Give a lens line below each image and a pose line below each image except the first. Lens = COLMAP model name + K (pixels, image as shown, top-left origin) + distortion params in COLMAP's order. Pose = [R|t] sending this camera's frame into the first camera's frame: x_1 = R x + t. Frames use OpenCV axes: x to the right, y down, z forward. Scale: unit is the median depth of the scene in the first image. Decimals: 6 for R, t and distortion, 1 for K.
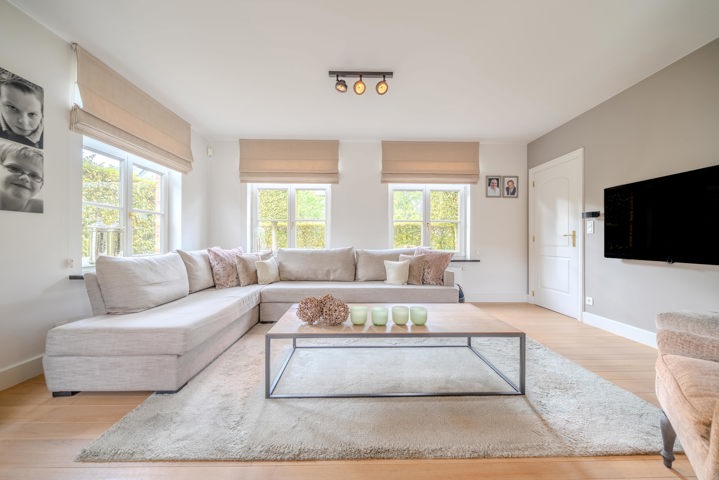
lens RADIAL K [[273.2, 0, 361.3], [0, 273.2, 240.5], [0, 0, 1]] dist [-0.001185, 0.000373]
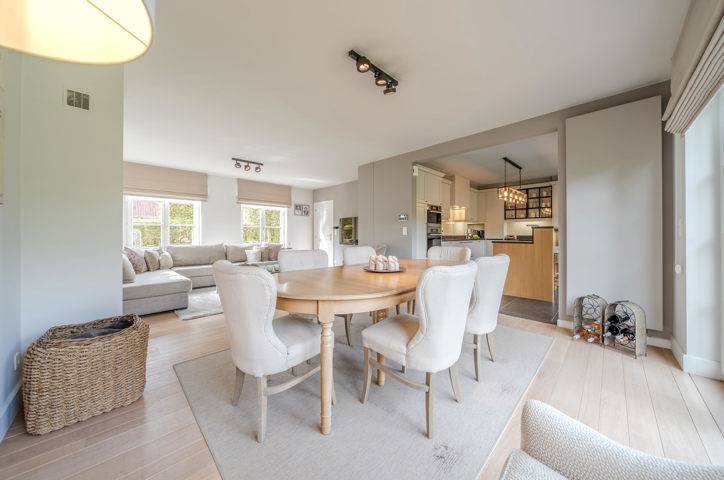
lens RADIAL K [[249.8, 0, 360.9], [0, 249.8, 232.4], [0, 0, 1]] dist [-0.000727, -0.000048]
pose [[0.728265, -0.000576, 0.685296, -0.520322], [0.005106, 0.999976, -0.004586, -0.032608], [-0.685277, 0.006839, 0.728251, -0.764846]]
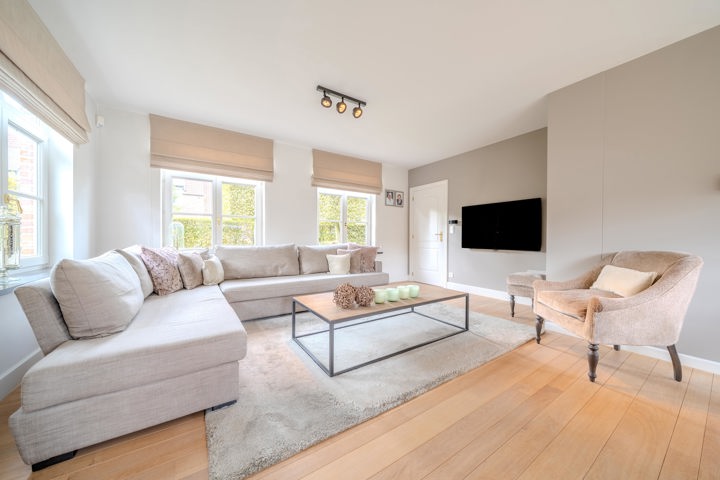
lens RADIAL K [[248.4, 0, 359.9], [0, 248.4, 240.5], [0, 0, 1]] dist [-0.000727, -0.000048]
pose [[0.848166, -0.004875, 0.529708, -0.379008], [-0.002677, 0.999905, 0.013489, -0.001770], [-0.529724, -0.012859, 0.848073, 0.033434]]
